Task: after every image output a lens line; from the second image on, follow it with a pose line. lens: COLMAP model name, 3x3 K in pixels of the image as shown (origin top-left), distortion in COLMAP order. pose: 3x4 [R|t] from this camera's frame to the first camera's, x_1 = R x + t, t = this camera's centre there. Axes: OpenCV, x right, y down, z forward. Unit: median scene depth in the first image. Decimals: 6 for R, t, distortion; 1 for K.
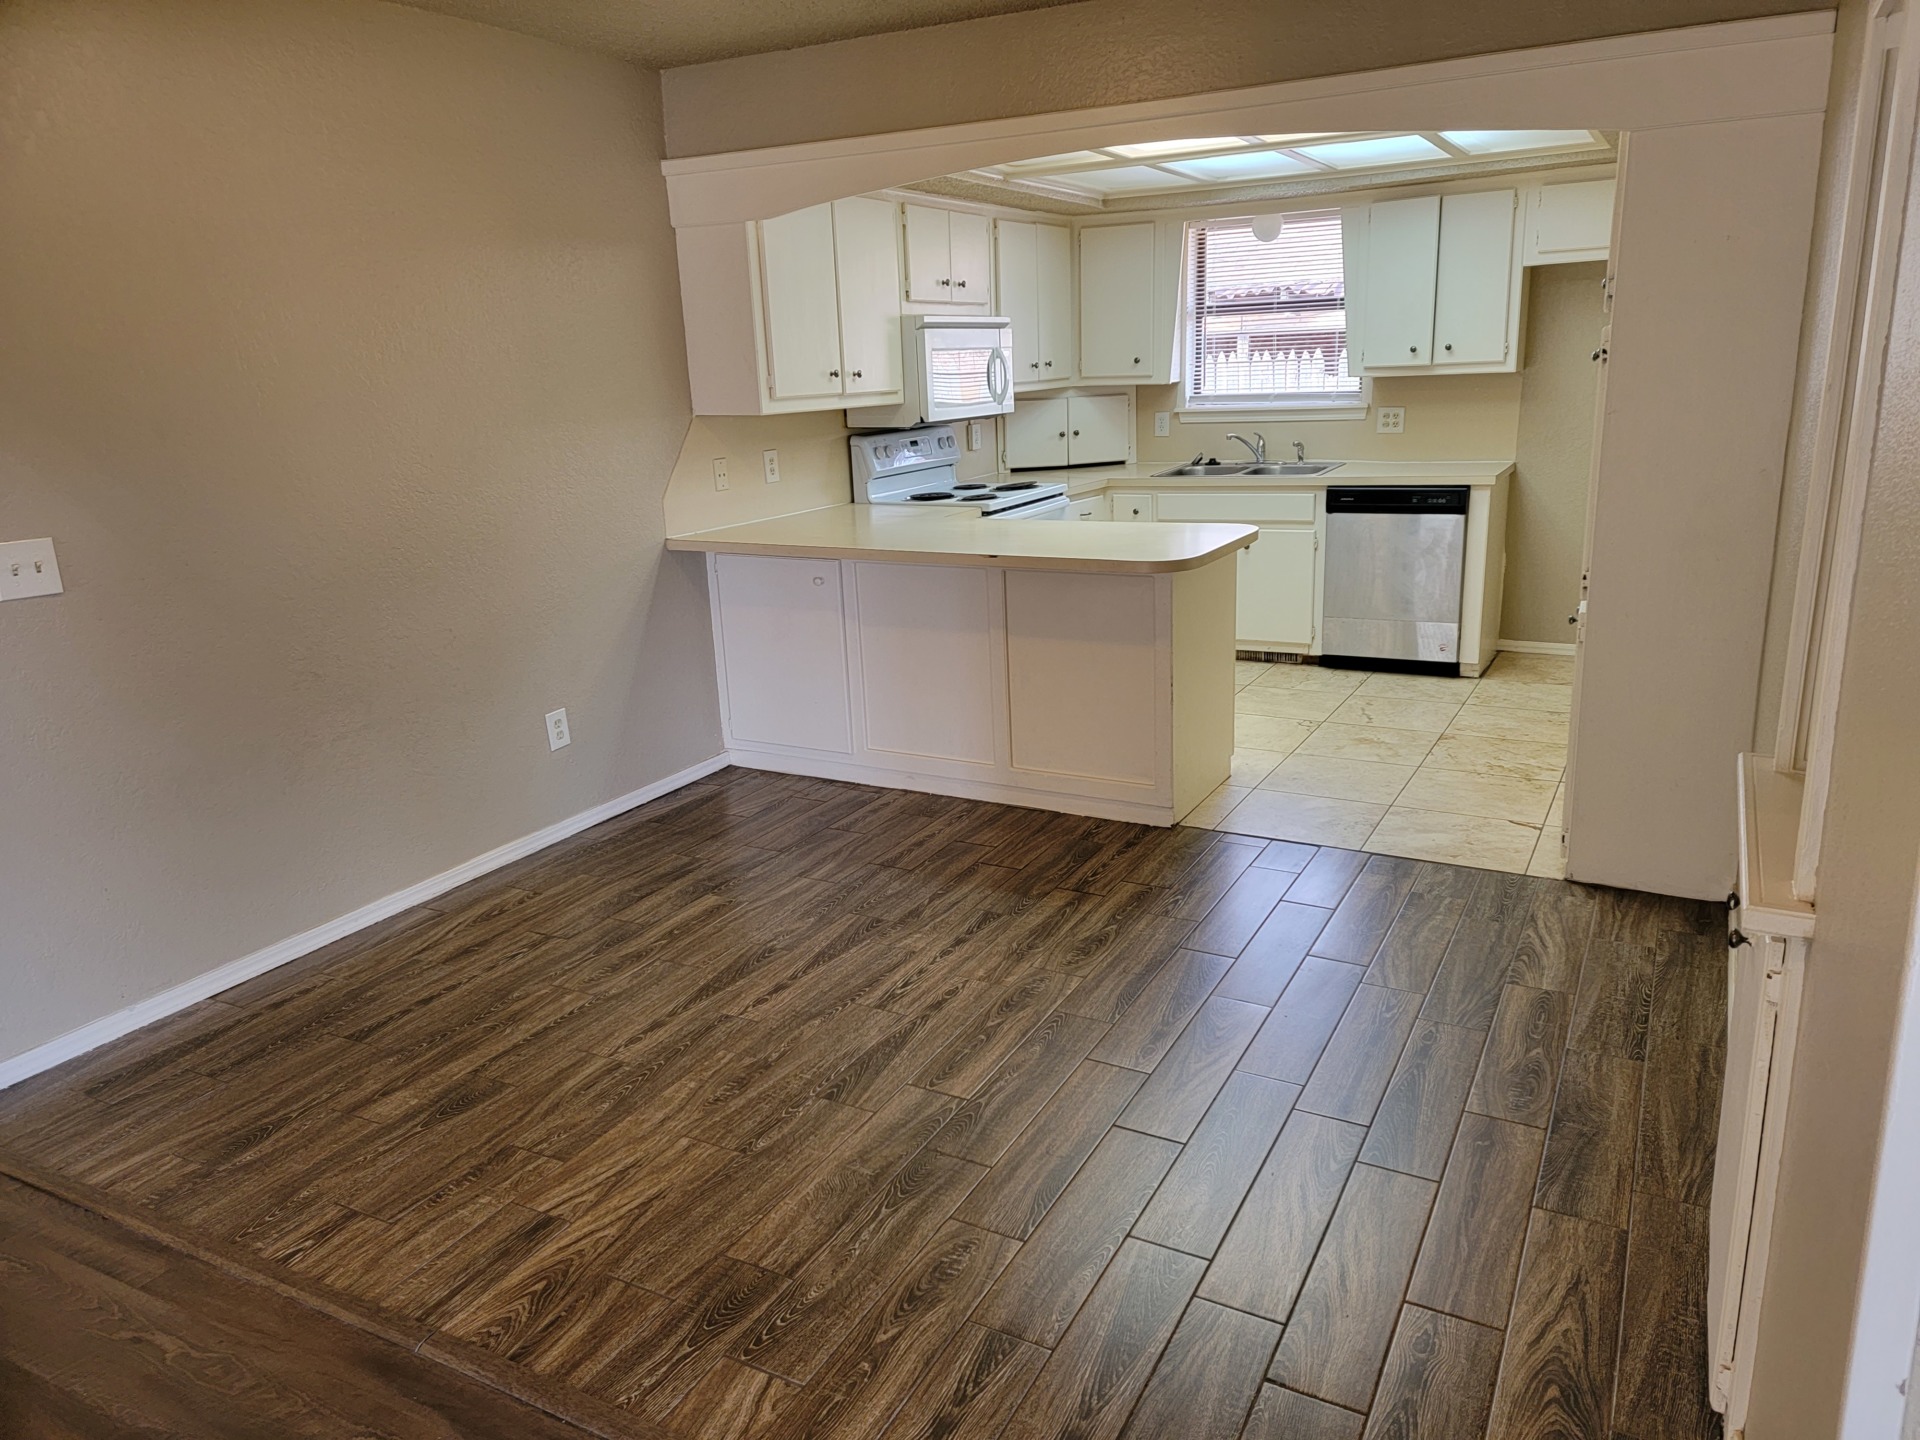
lens RADIAL K [[1326.4, 0, 999.0], [0, 1326.4, 712.6], [0, 0, 1]] dist [0.080483, -0.078626]
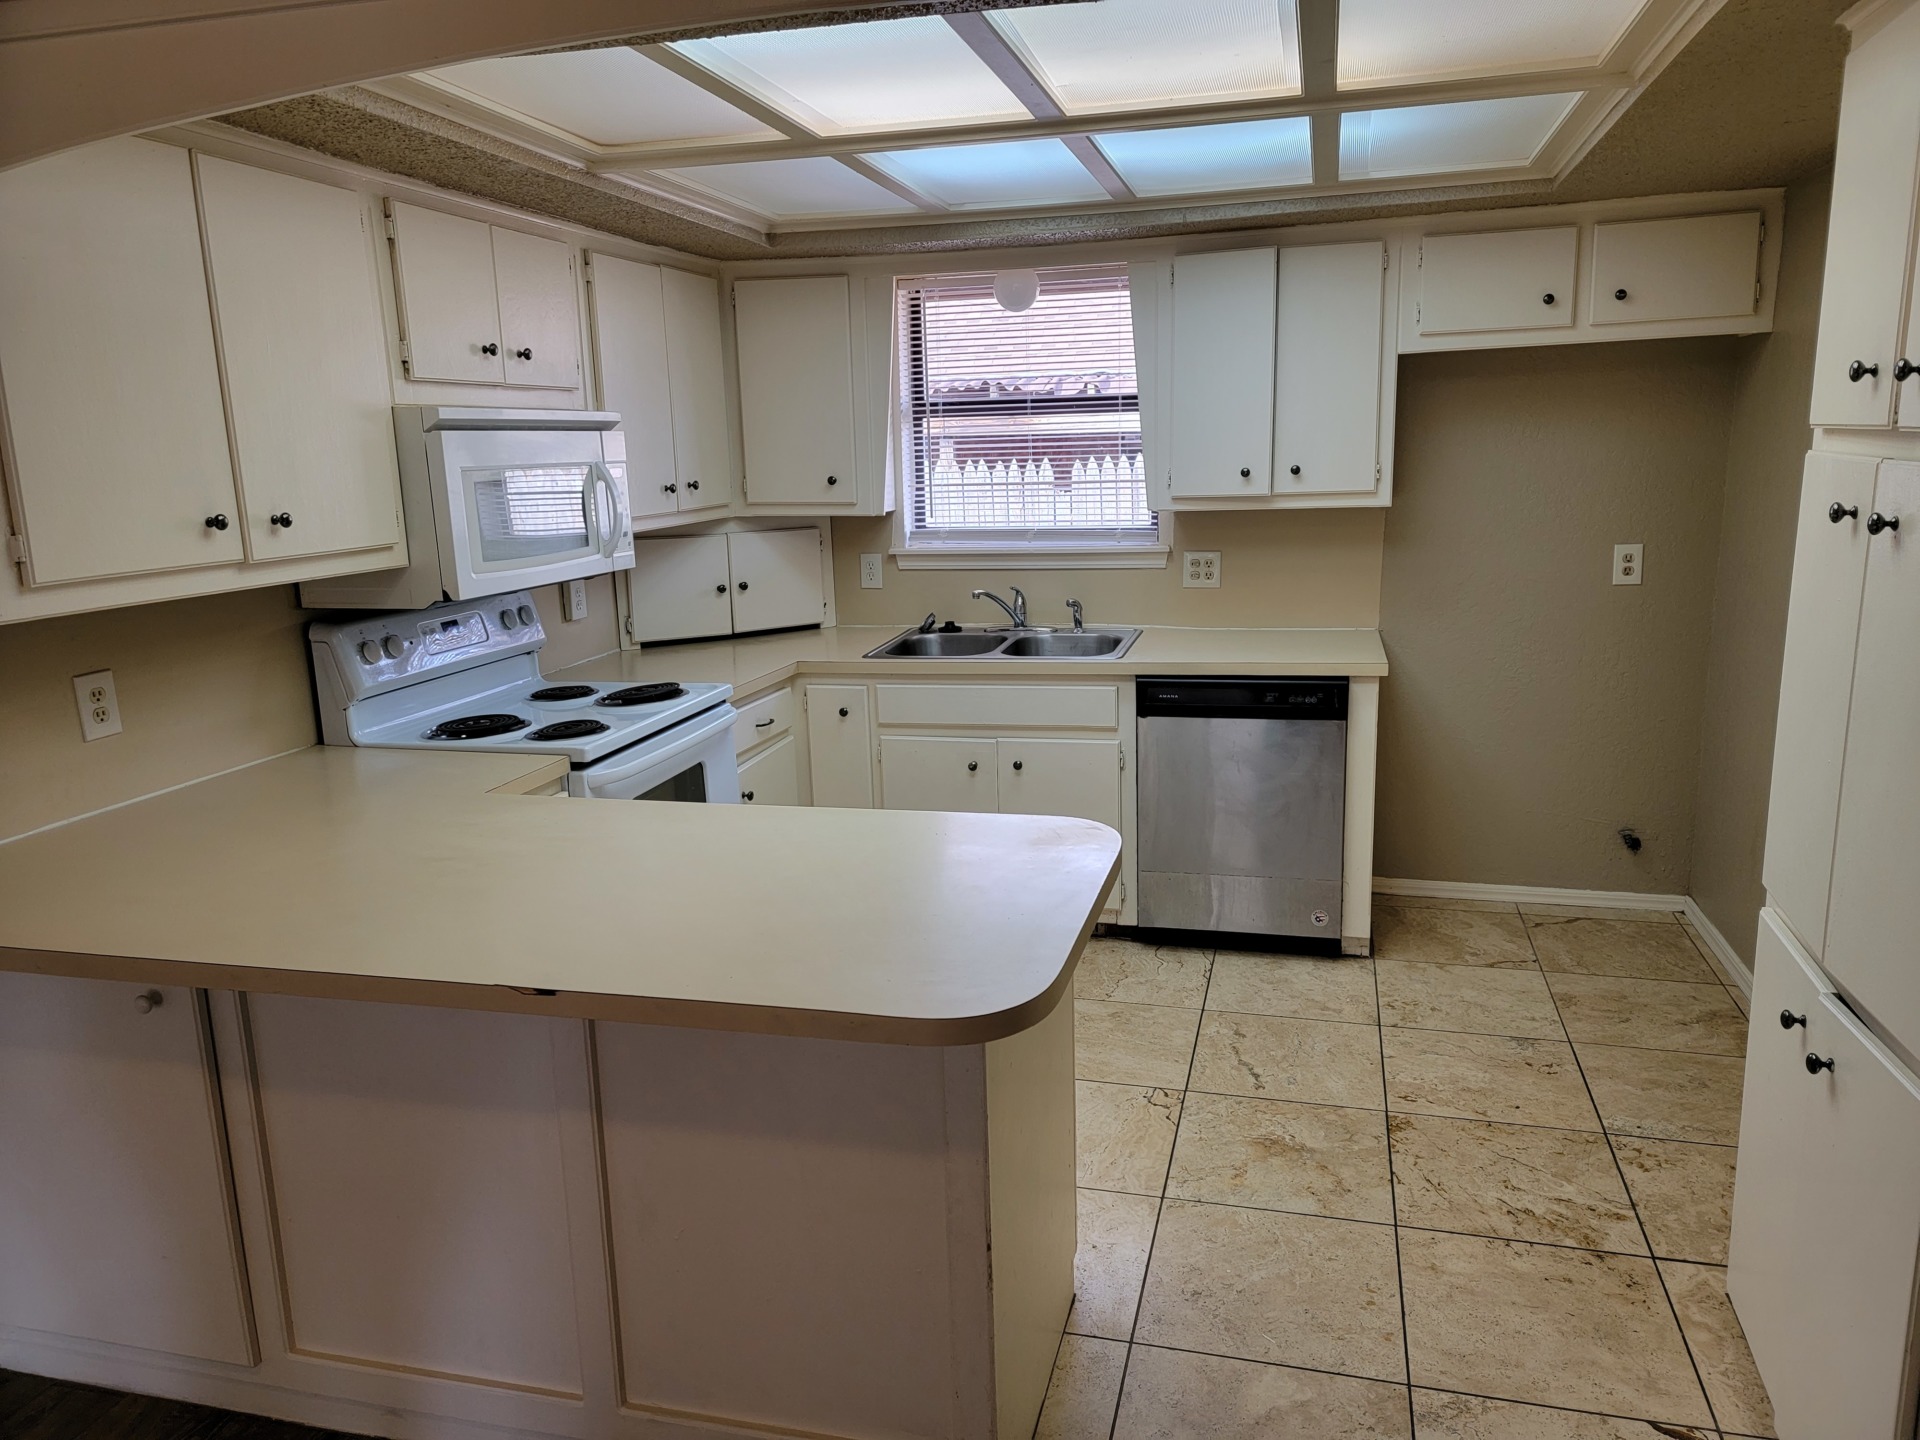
lens RADIAL K [[1326.4, 0, 999.0], [0, 1326.4, 712.6], [0, 0, 1]] dist [0.080483, -0.078626]
pose [[0.970651, -0.038266, 0.237427, 0.025210], [0.053902, 0.996759, -0.059714, -0.115993], [-0.234373, 0.070760, 0.969568, 0.384431]]
